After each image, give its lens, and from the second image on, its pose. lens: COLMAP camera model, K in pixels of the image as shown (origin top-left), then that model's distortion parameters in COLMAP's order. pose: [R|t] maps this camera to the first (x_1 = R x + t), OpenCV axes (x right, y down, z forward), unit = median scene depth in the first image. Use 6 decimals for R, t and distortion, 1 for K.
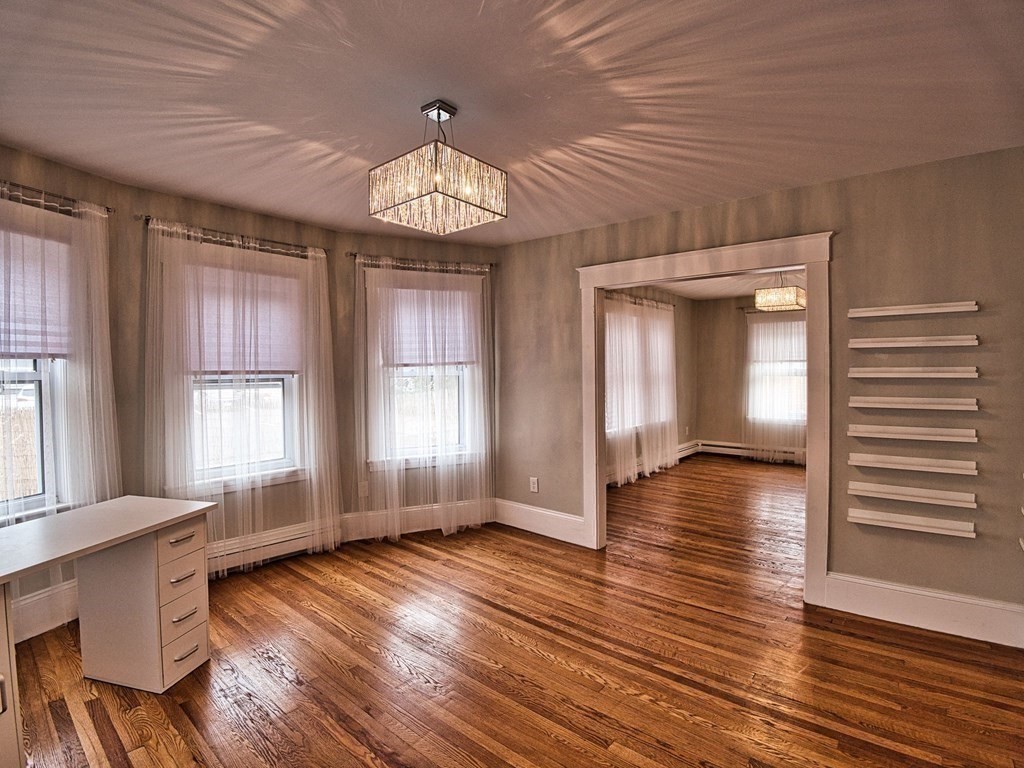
lens RADIAL K [[500.1, 0, 511.1], [0, 500.1, 377.2], [0, 0, 1]] dist [-0.030537, -0.019989]
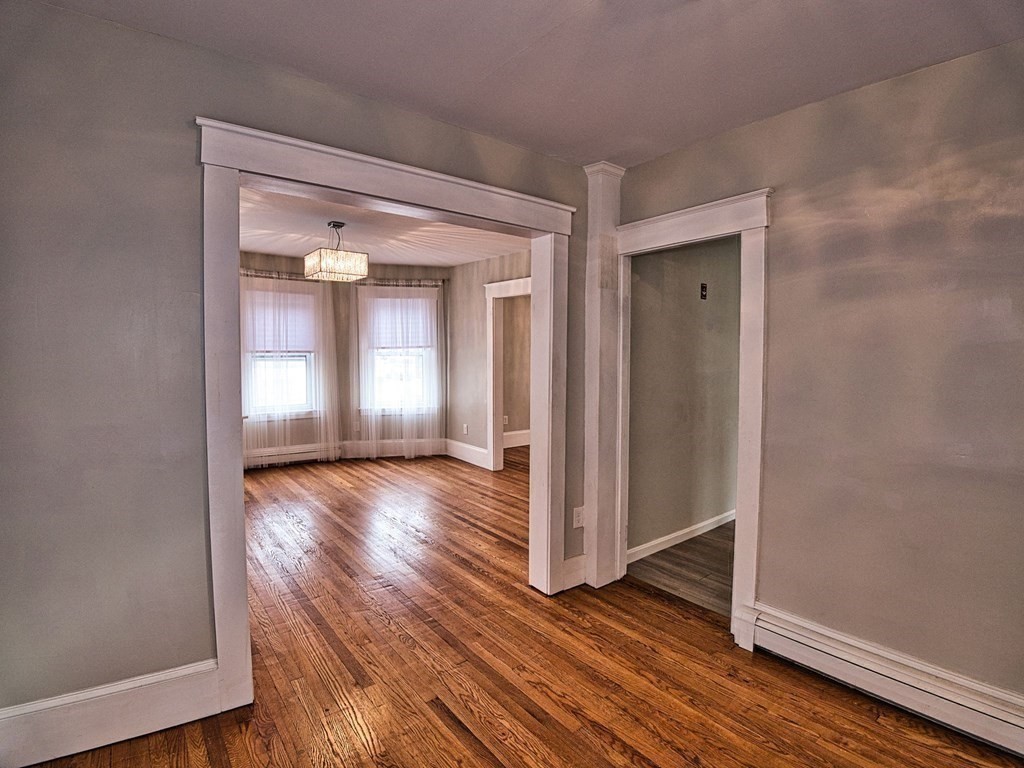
lens RADIAL K [[500.1, 0, 511.1], [0, 500.1, 377.2], [0, 0, 1]] dist [-0.030537, -0.019989]
pose [[0.980381, 0.021743, -0.195907, 0.517070], [-0.014162, 0.999099, 0.040016, -0.001449], [0.196600, -0.036457, 0.979806, -0.469208]]
